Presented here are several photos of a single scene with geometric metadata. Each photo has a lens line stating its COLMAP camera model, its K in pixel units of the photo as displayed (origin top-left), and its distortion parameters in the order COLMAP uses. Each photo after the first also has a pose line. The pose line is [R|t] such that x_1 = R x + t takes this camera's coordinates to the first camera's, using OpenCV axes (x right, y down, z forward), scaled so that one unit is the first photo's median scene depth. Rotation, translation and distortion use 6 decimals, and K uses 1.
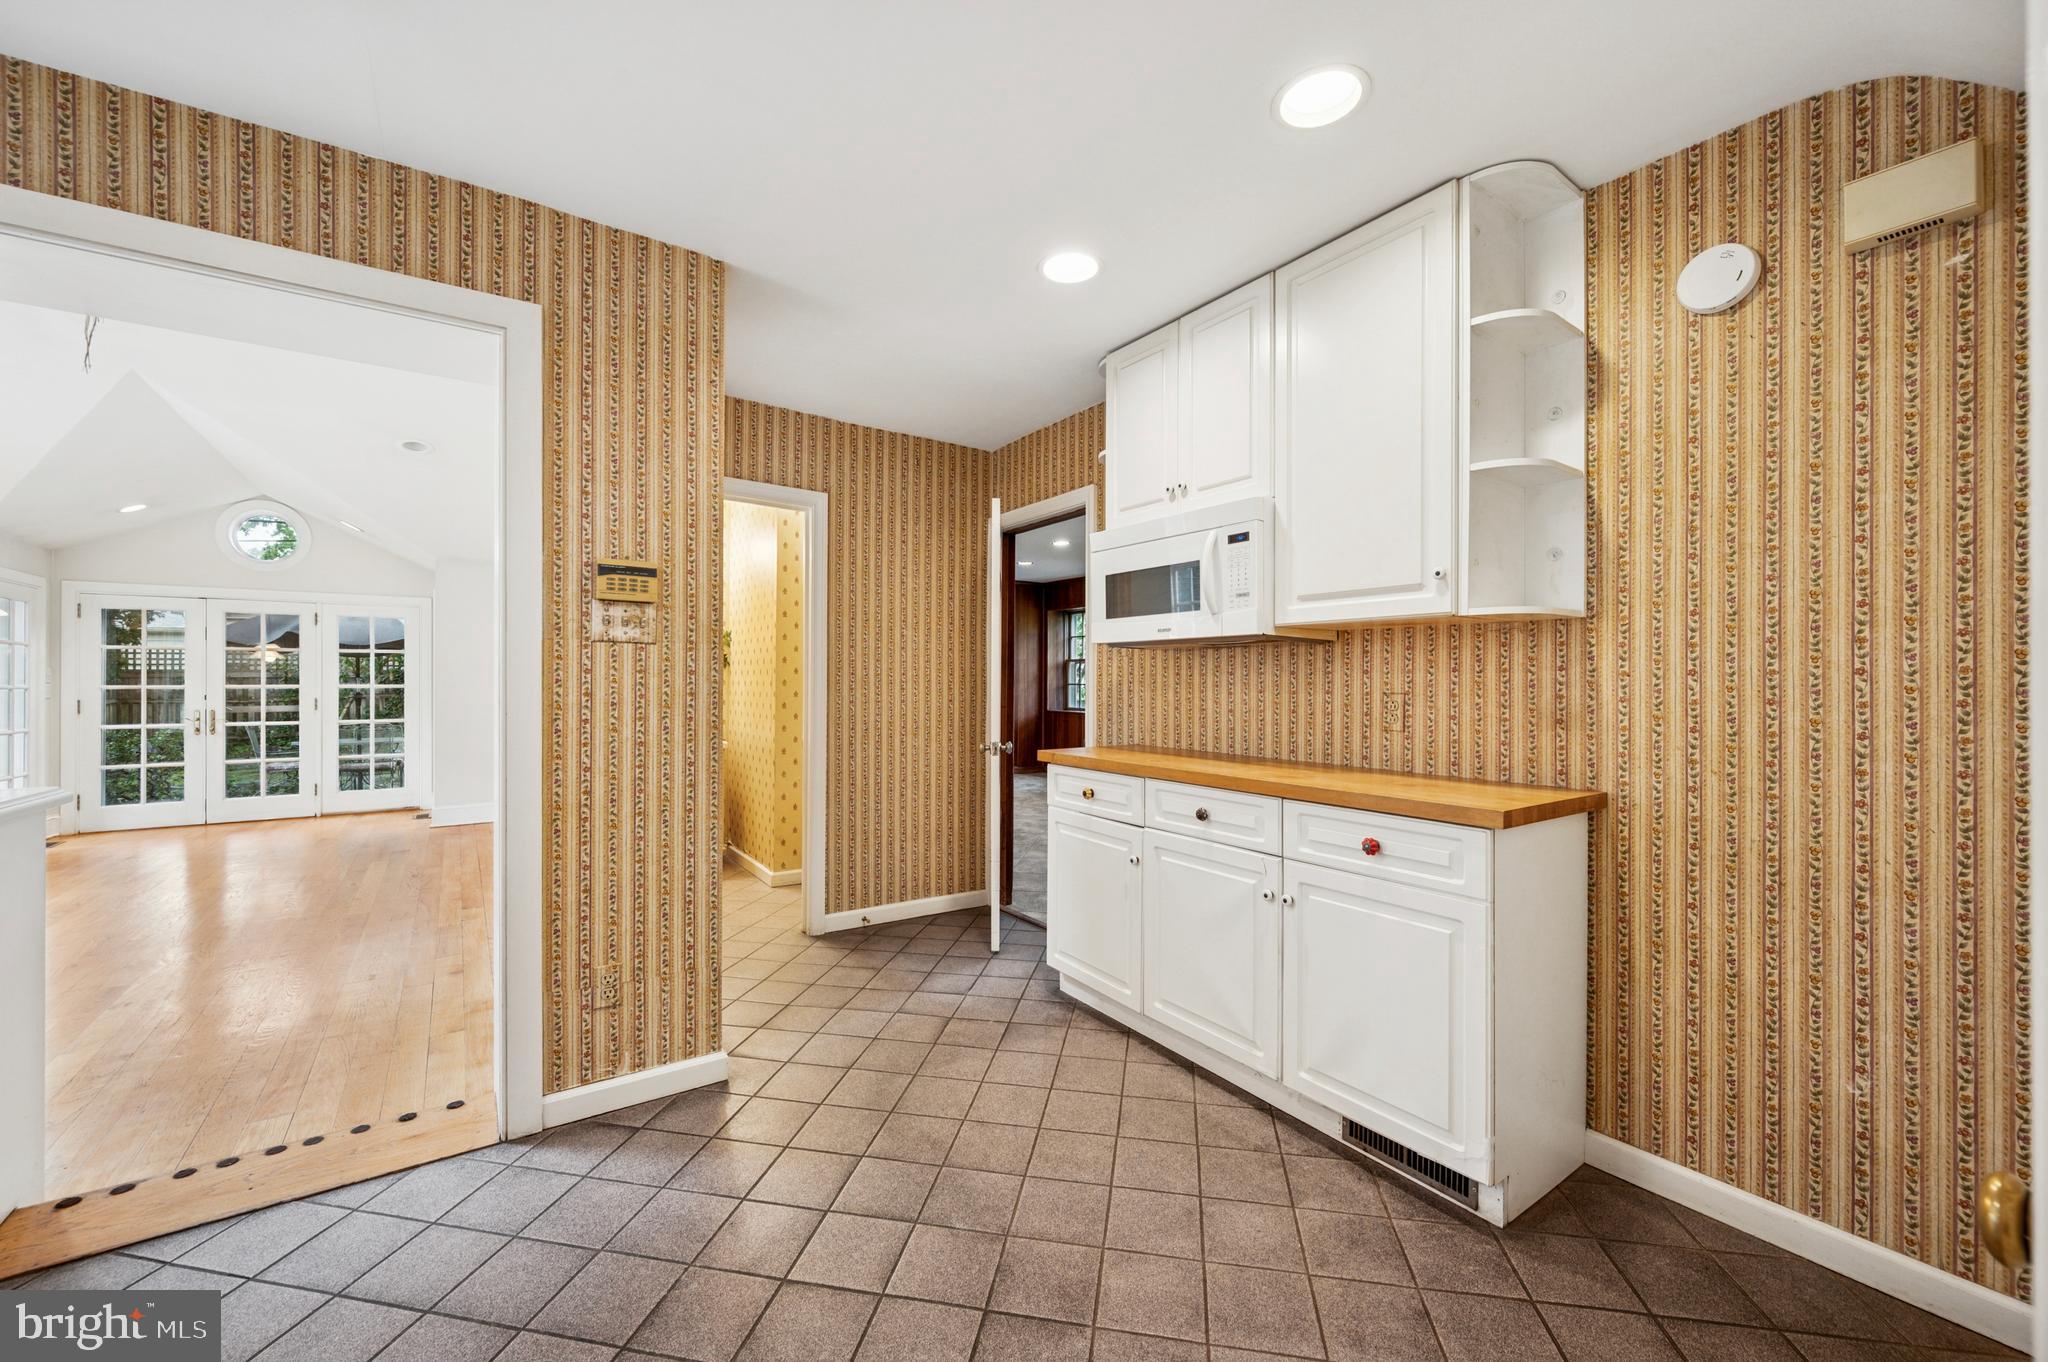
lens RADIAL K [[809.3, 0, 1024.0], [0, 809.3, 681.0], [0, 0, 1]] dist [-0.000516, 0.000719]
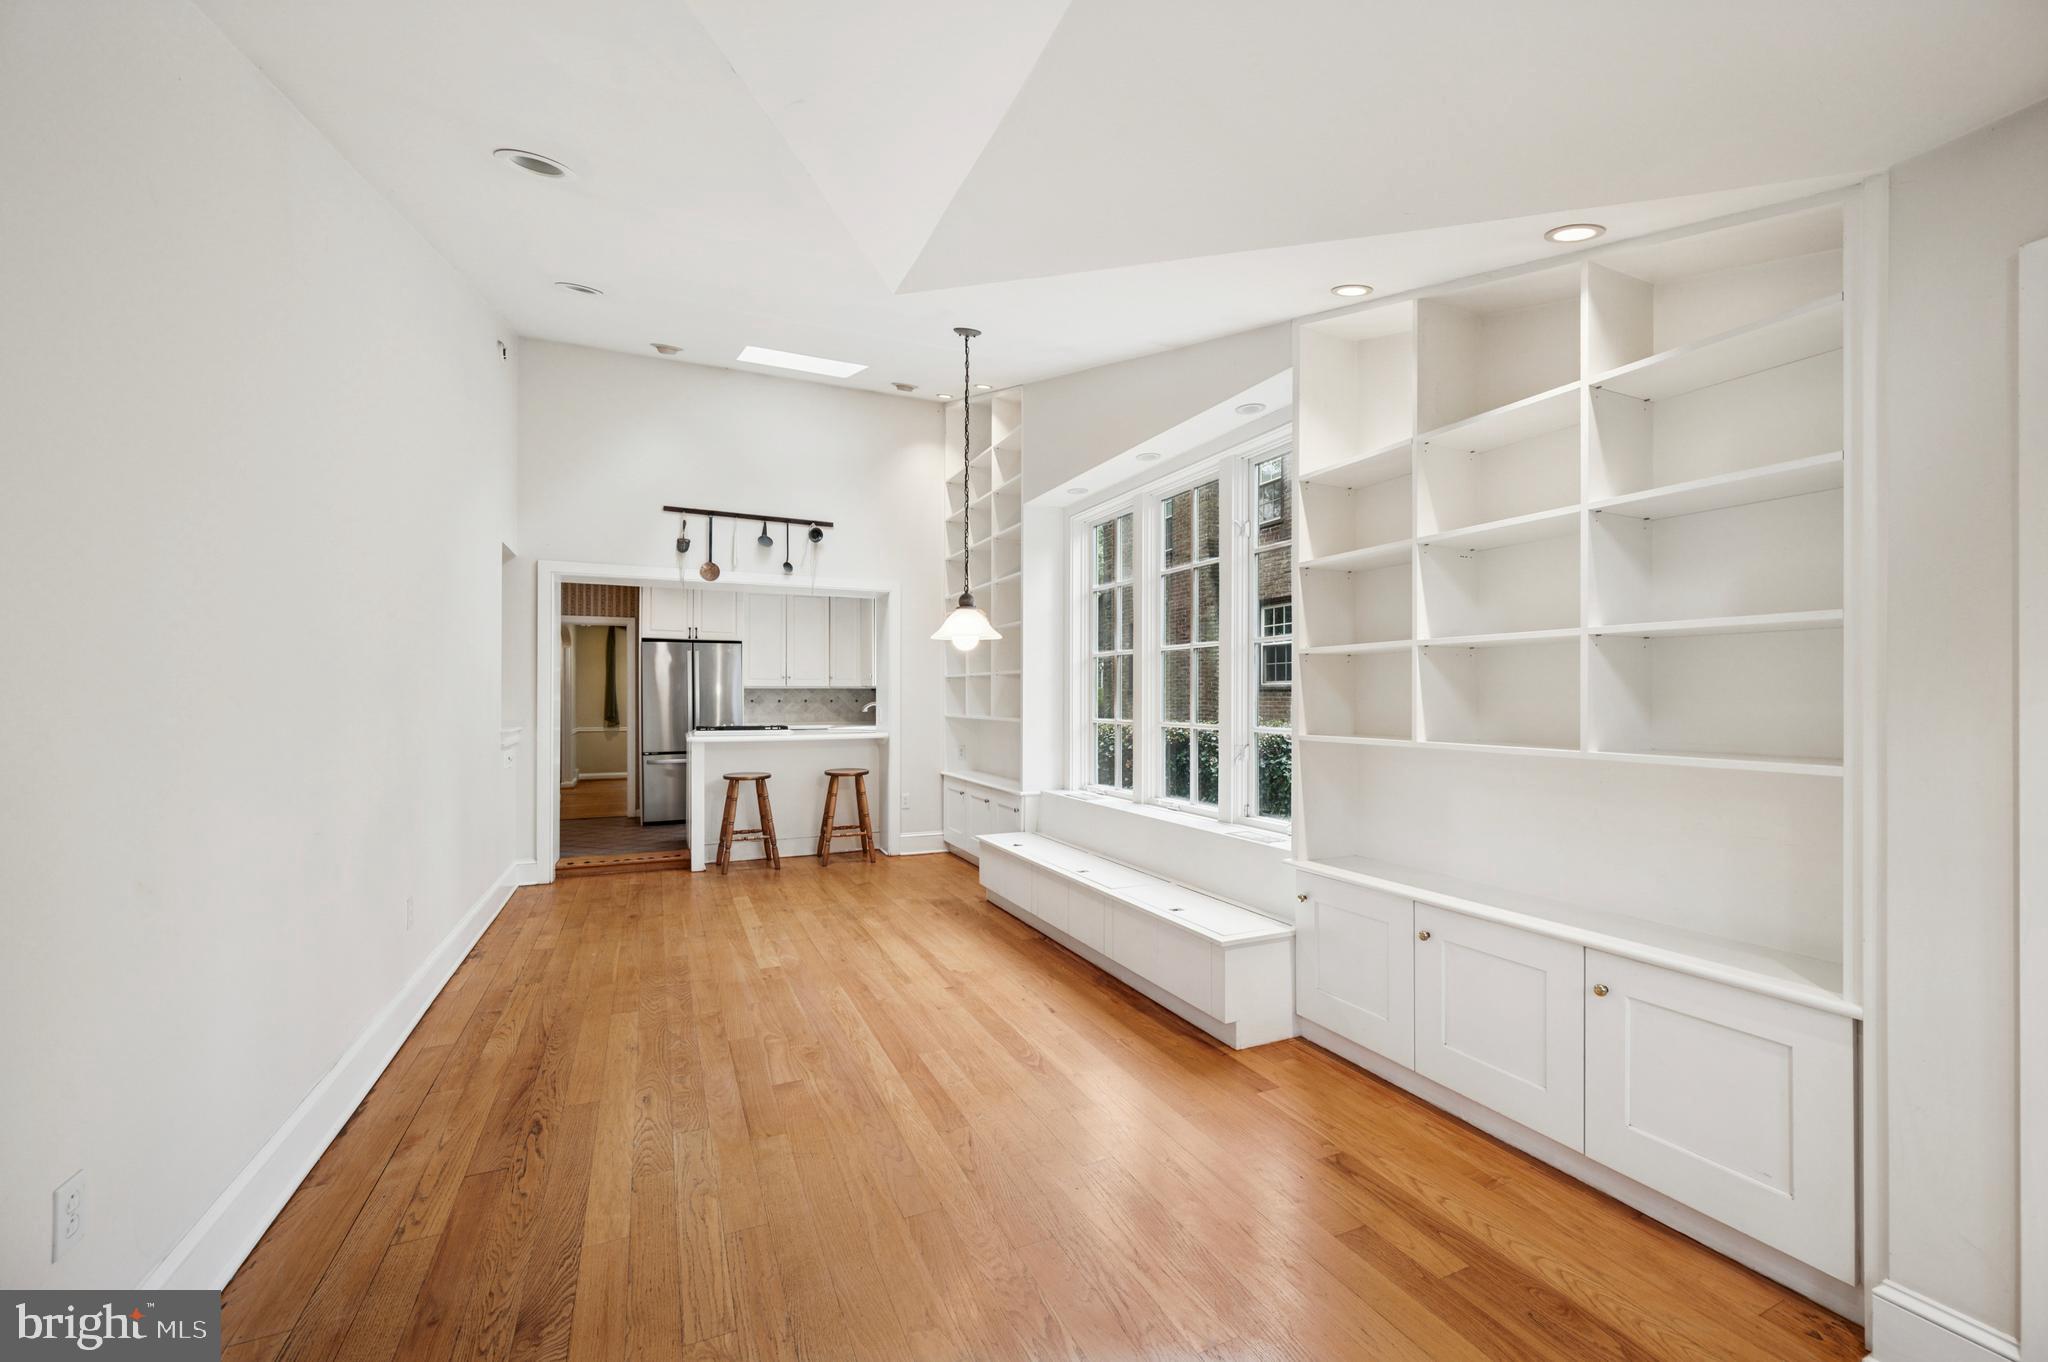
lens RADIAL K [[799.7, 0, 1024.0], [0, 799.7, 681.0], [0, 0, 1]] dist [-0.001033, -0.000183]
pose [[-0.984393, 0.001161, 0.175982, -0.813237], [-0.002523, 0.999782, -0.020712, -0.004585], [-0.175968, -0.020833, -0.984175, 1.031209]]
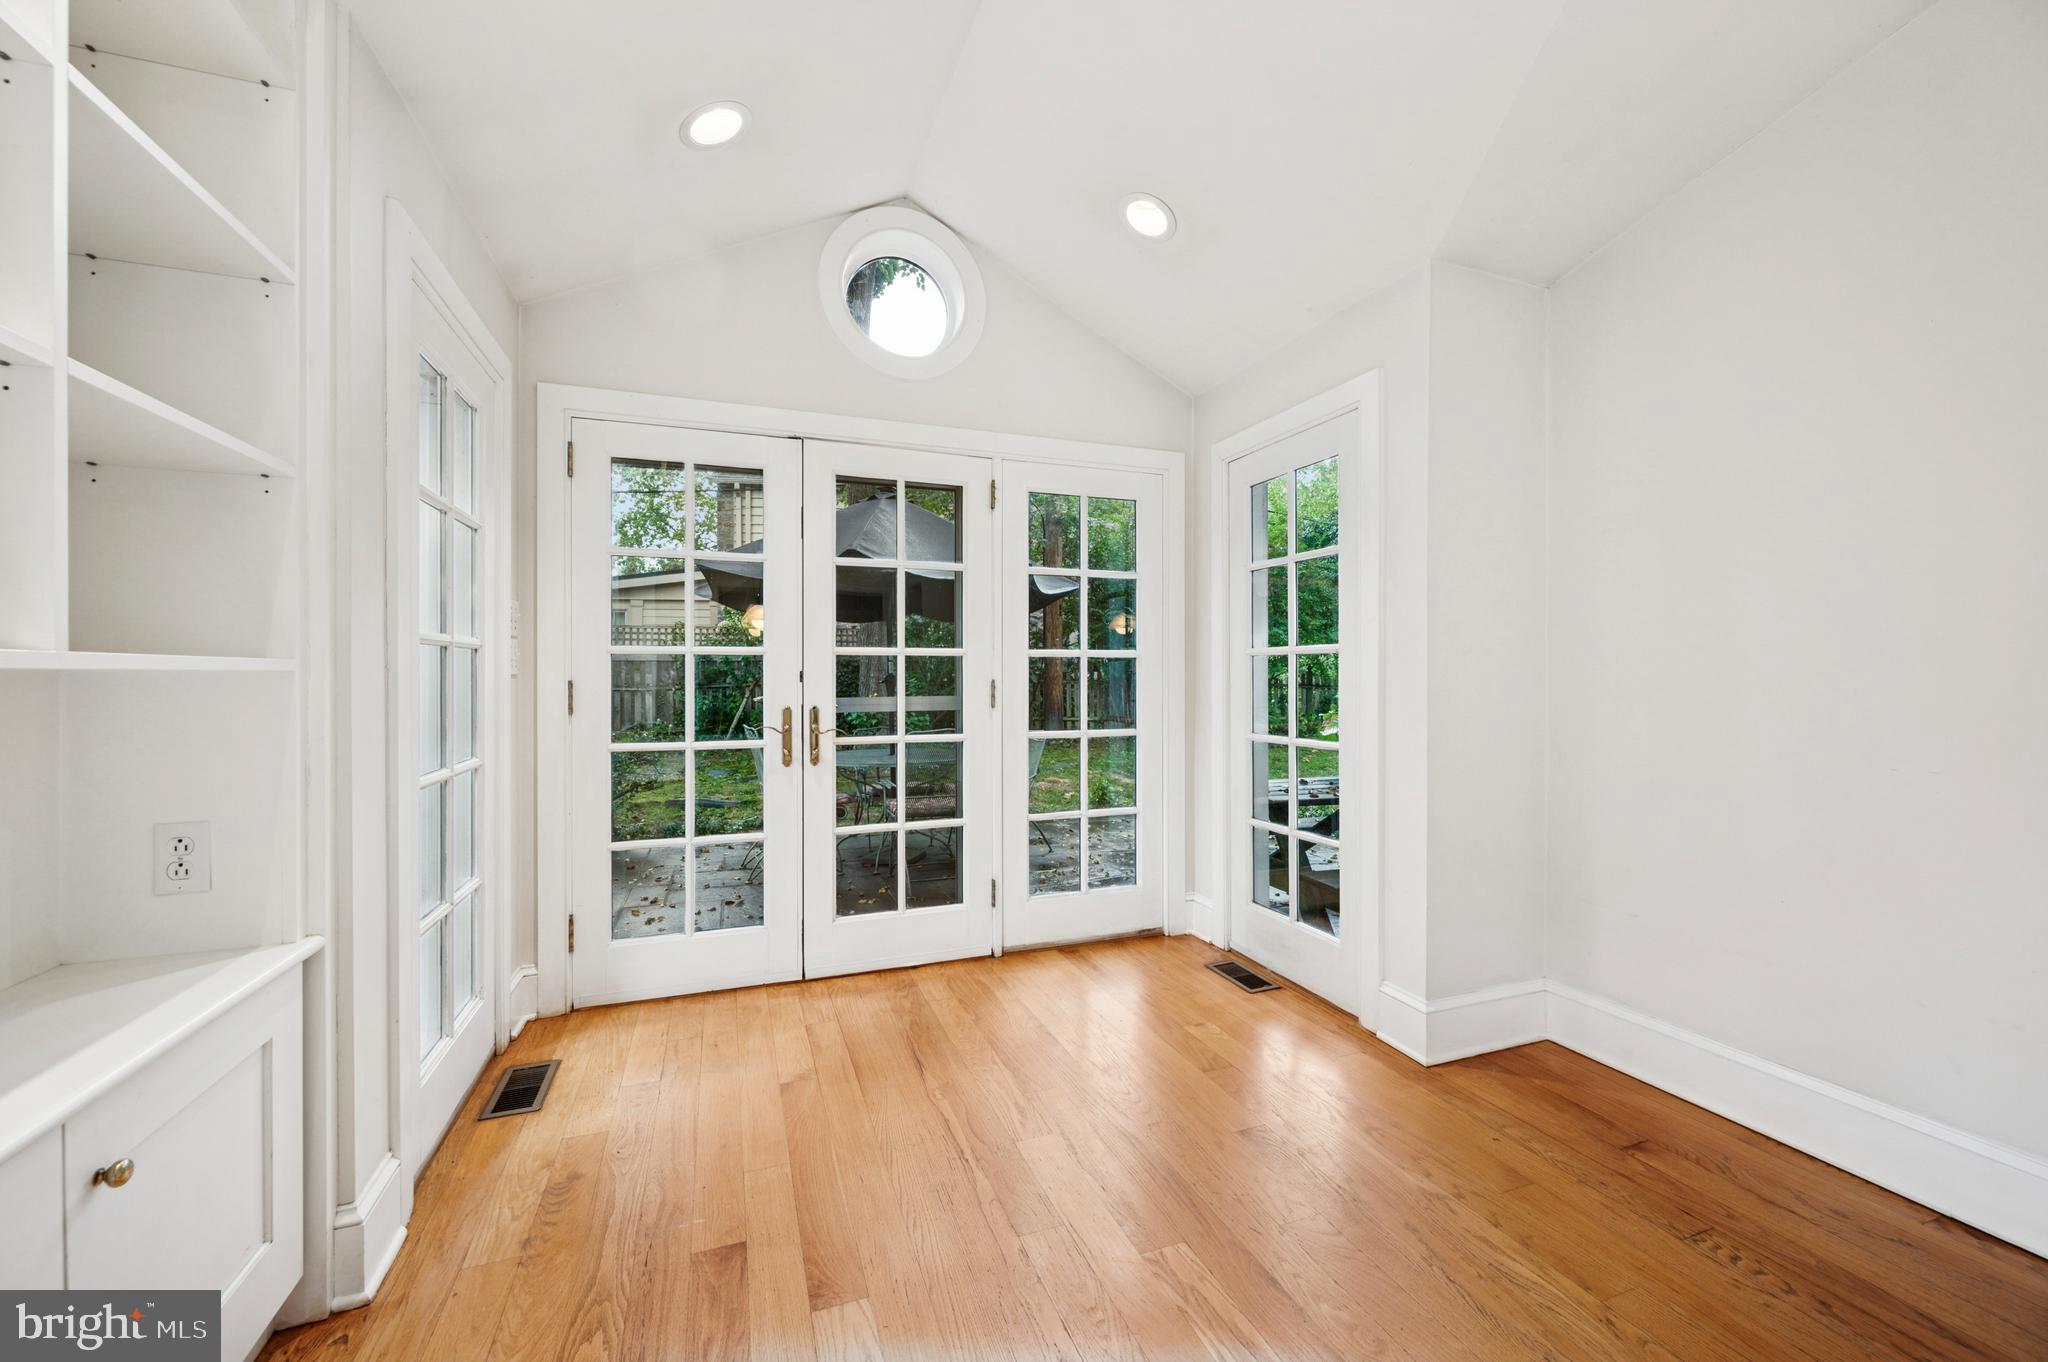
lens RADIAL K [[799.7, 0, 1024.0], [0, 799.7, 681.0], [0, 0, 1]] dist [-0.001033, -0.000183]
pose [[0.969782, 0.001853, -0.243965, -0.795855], [0.000496, 0.999954, 0.009567, 0.018736], [0.243971, -0.009399, 0.969737, 0.625715]]
